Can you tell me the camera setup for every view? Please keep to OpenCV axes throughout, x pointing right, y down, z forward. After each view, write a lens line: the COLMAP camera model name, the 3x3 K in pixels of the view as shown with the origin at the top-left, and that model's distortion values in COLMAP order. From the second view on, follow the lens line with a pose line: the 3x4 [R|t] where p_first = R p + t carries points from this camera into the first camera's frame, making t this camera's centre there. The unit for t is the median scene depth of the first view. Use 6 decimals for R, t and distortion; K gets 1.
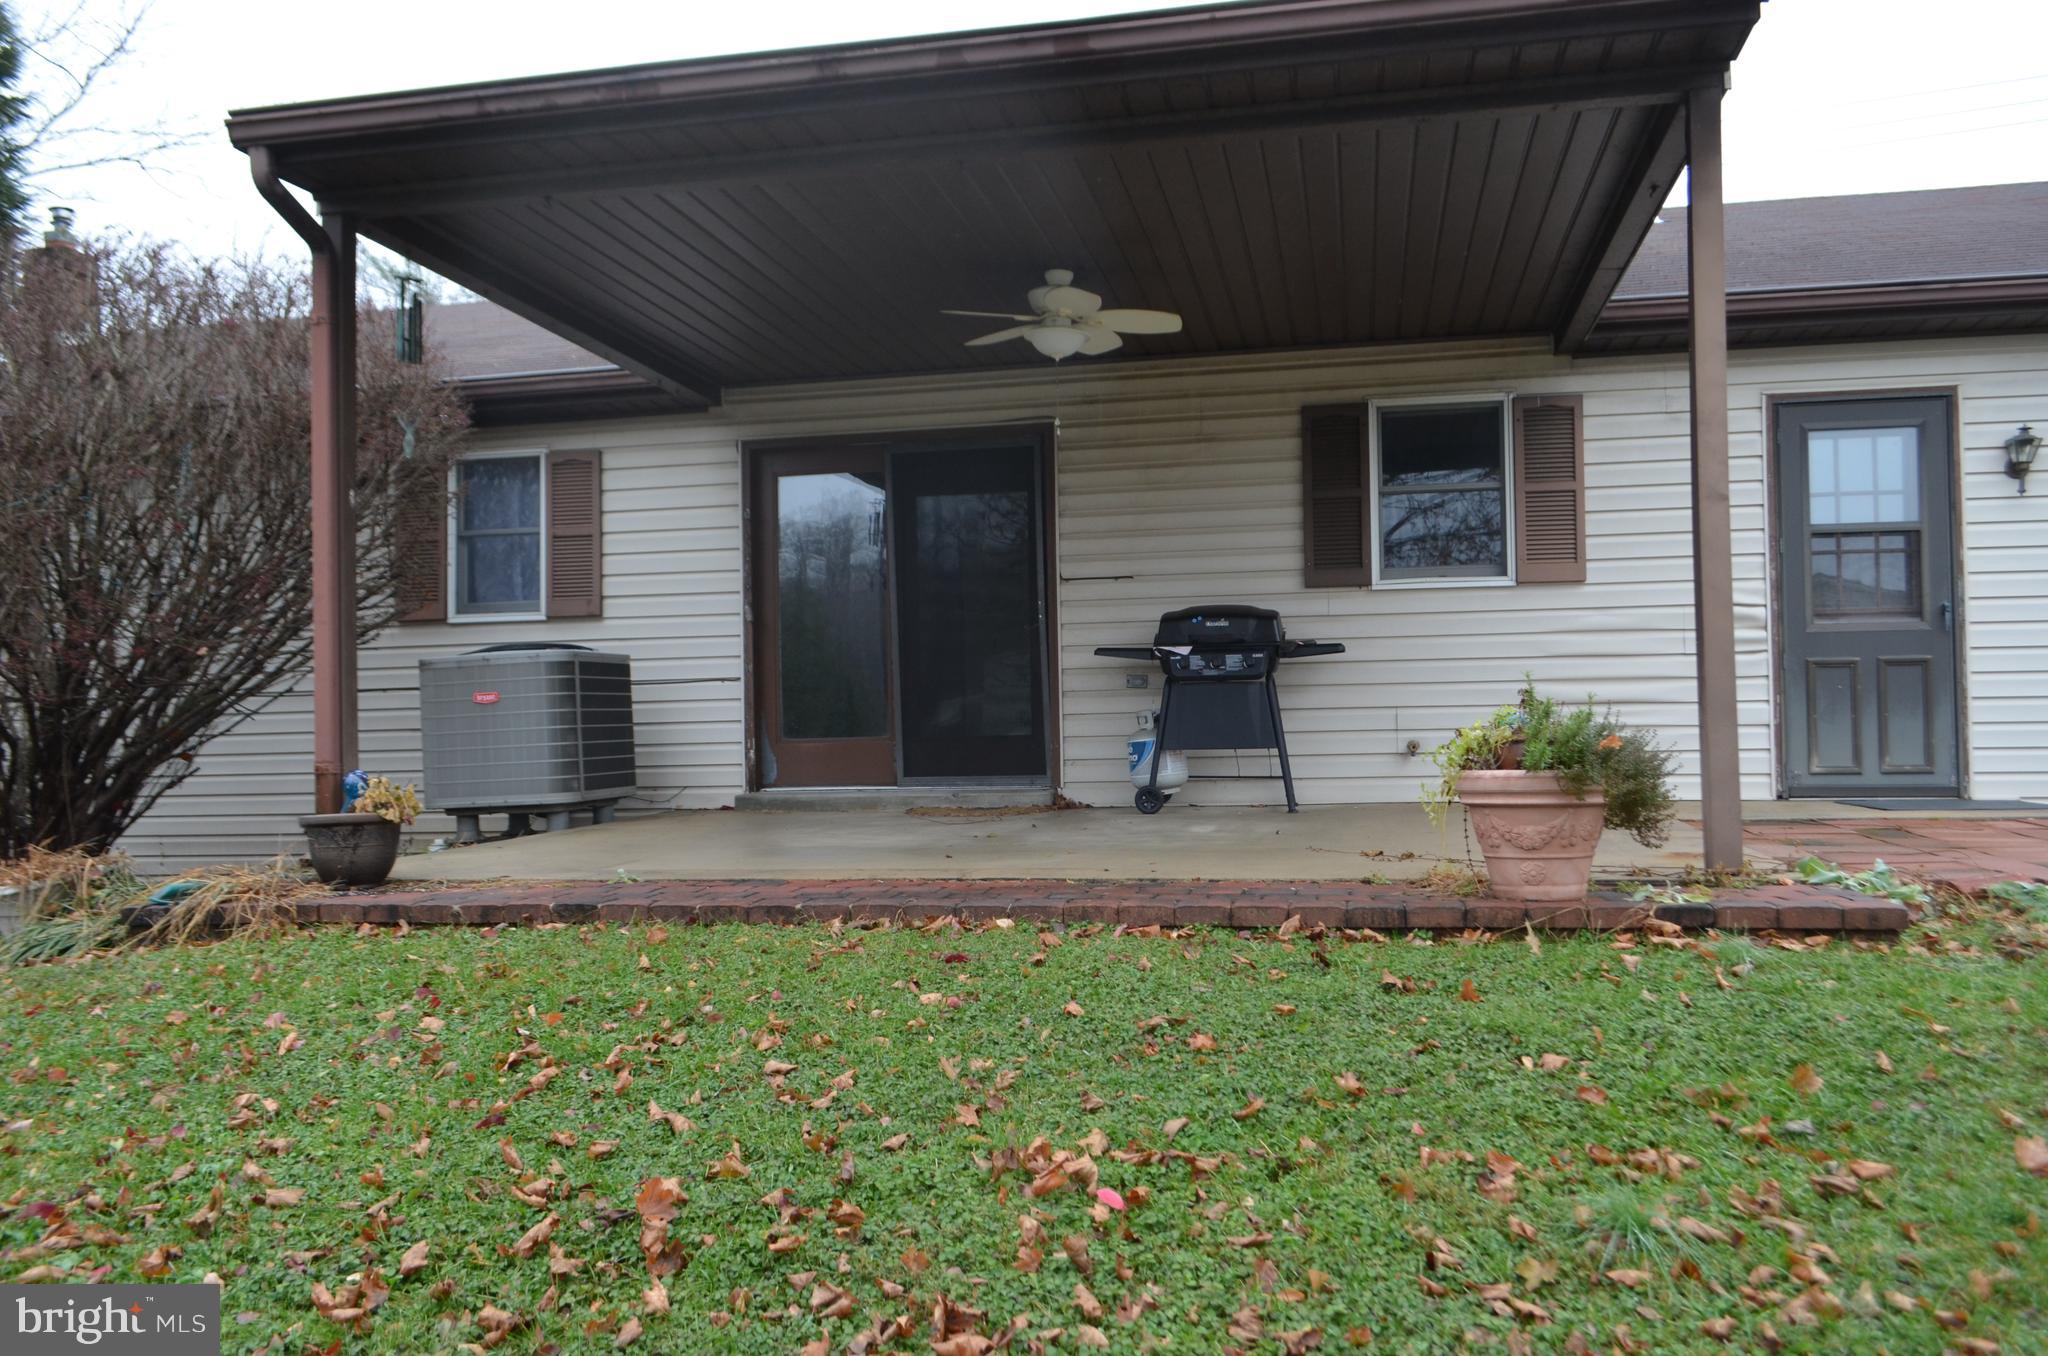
lens RADIAL K [[1617.1, 0, 1024.9], [0, 1617.1, 691.9], [0, 0, 1]] dist [-0.008965, 0.002110]
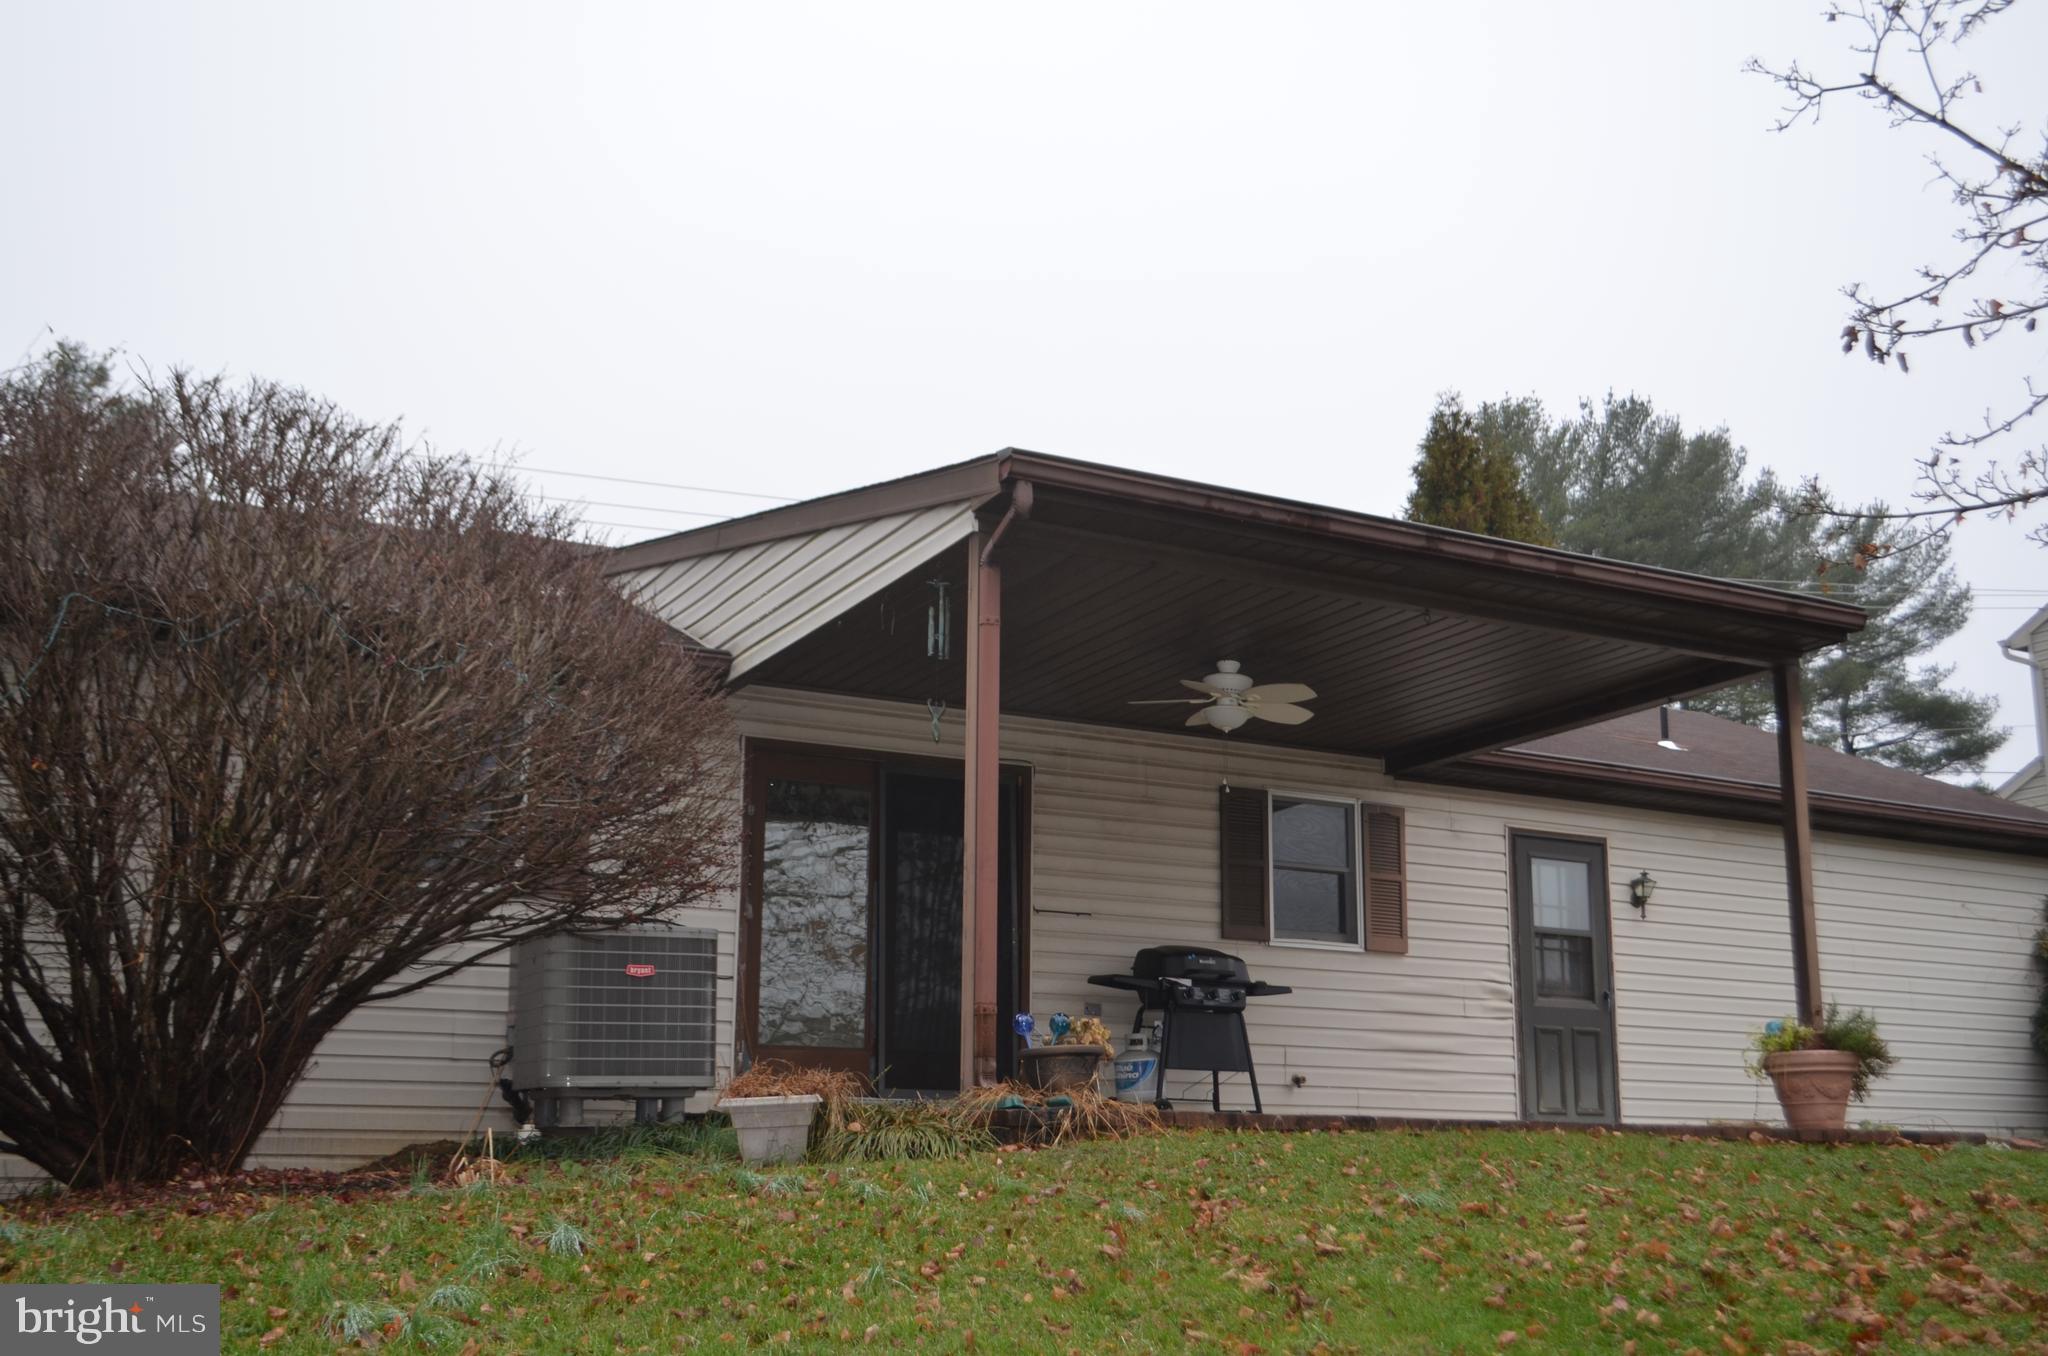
lens RADIAL K [[2131.9, 0, 1030.0], [0, 2131.9, 672.5], [0, 0, 1]] dist [-0.035180, 0.000000]
pose [[0.777738, 0.170427, 0.605043, -0.950920], [-0.040252, 0.974071, -0.222634, 0.102536], [-0.627298, 0.148797, 0.764432, -0.129759]]
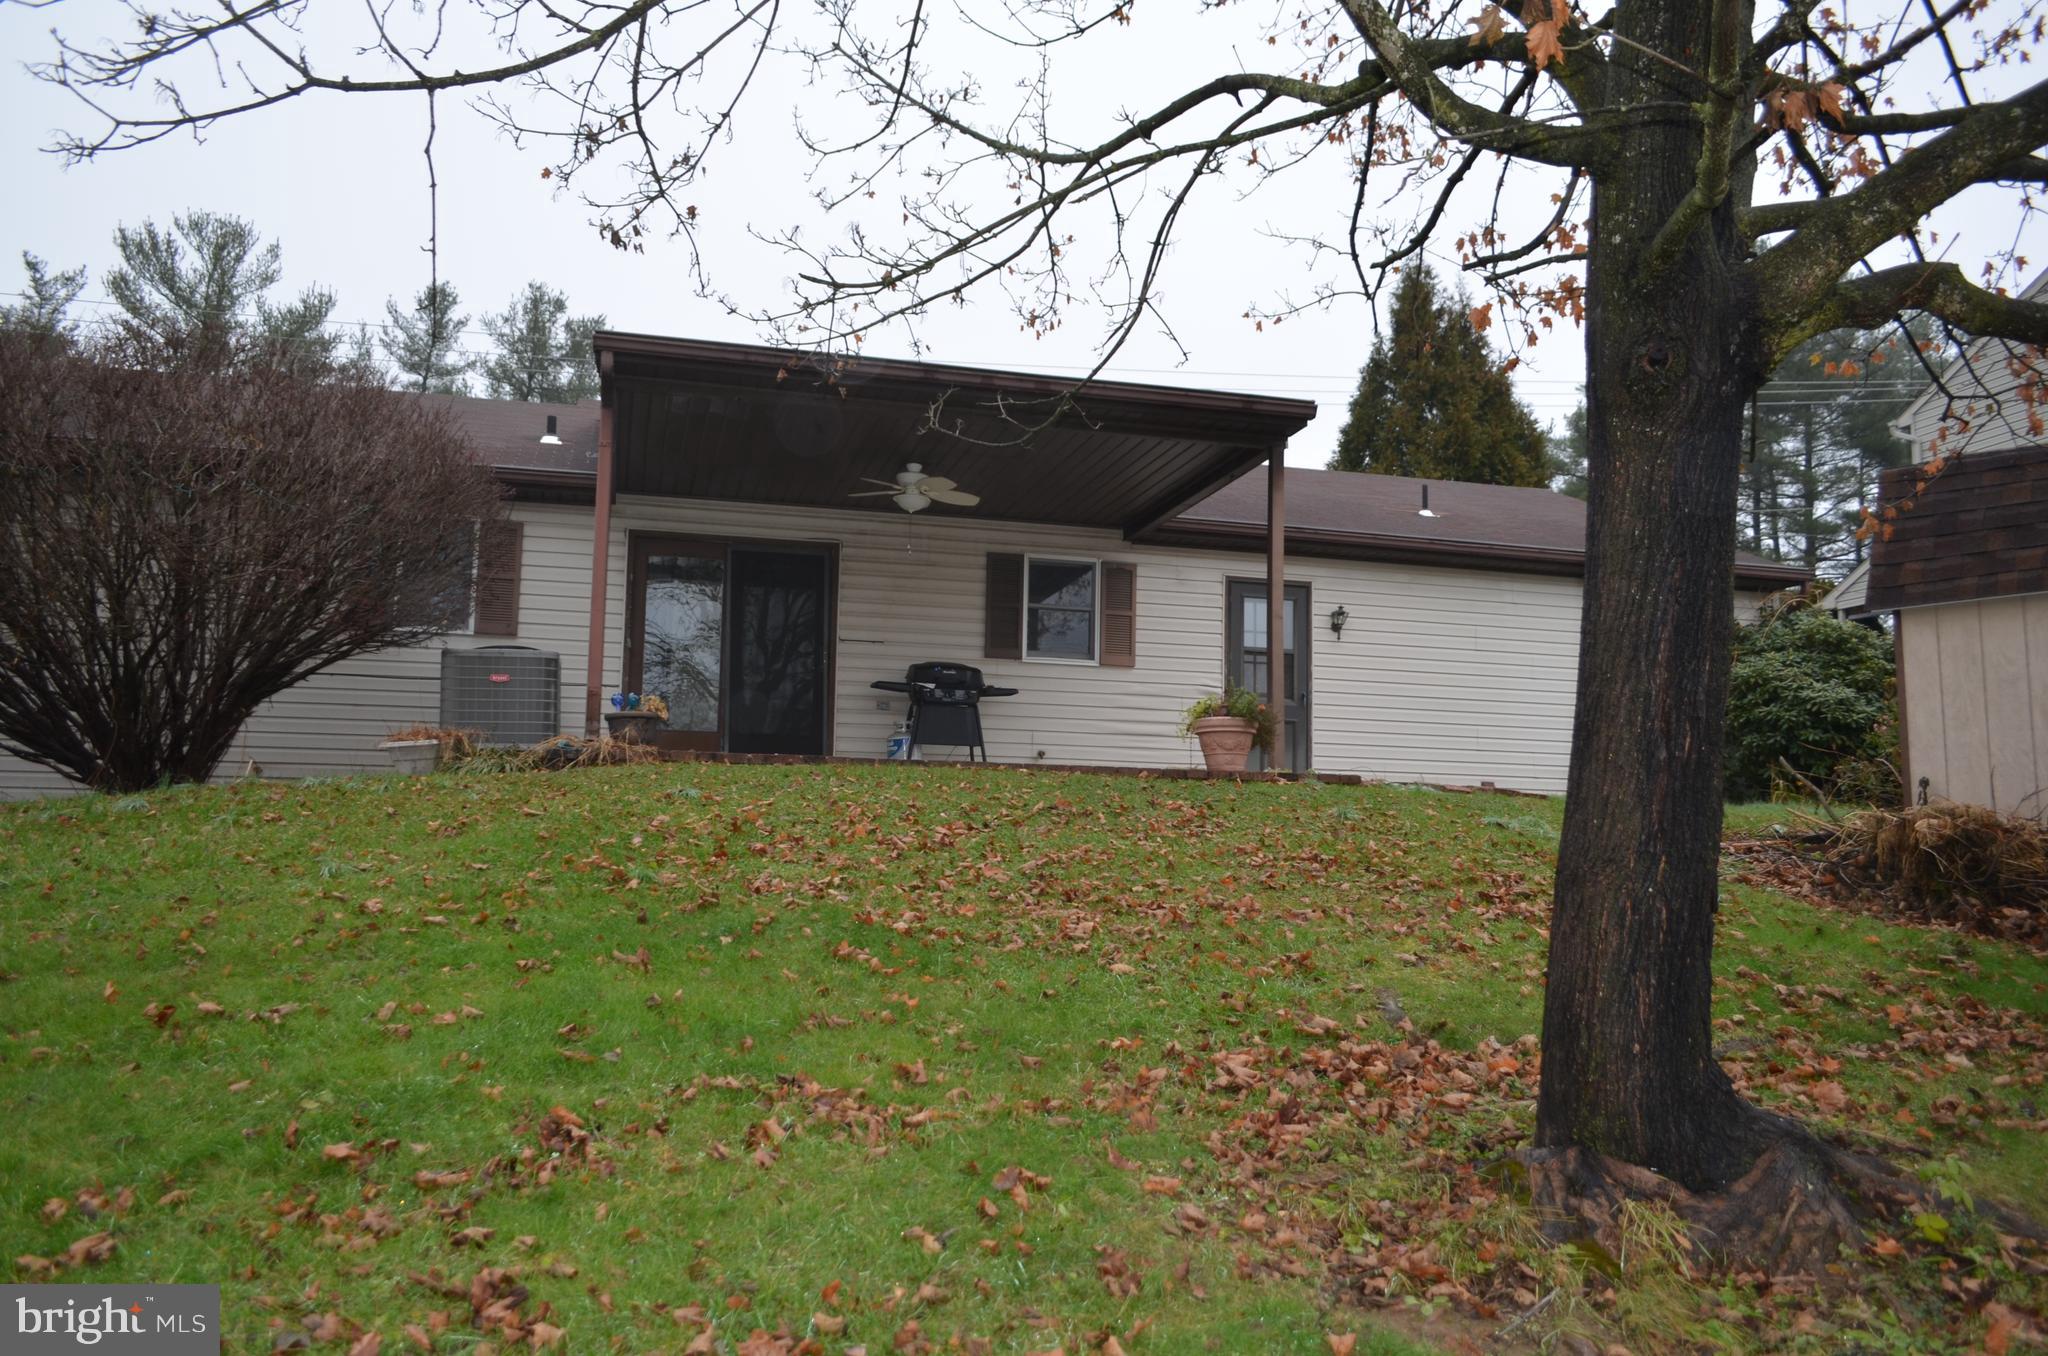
lens RADIAL K [[1617.1, 0, 1026.8], [0, 1617.1, 666.5], [0, 0, 1]] dist [-0.008965, 0.002110]
pose [[0.895472, 0.088032, 0.436327, -0.555323], [-0.044225, 0.992994, -0.109581, 0.136087], [-0.442916, 0.078831, 0.893091, -0.564276]]
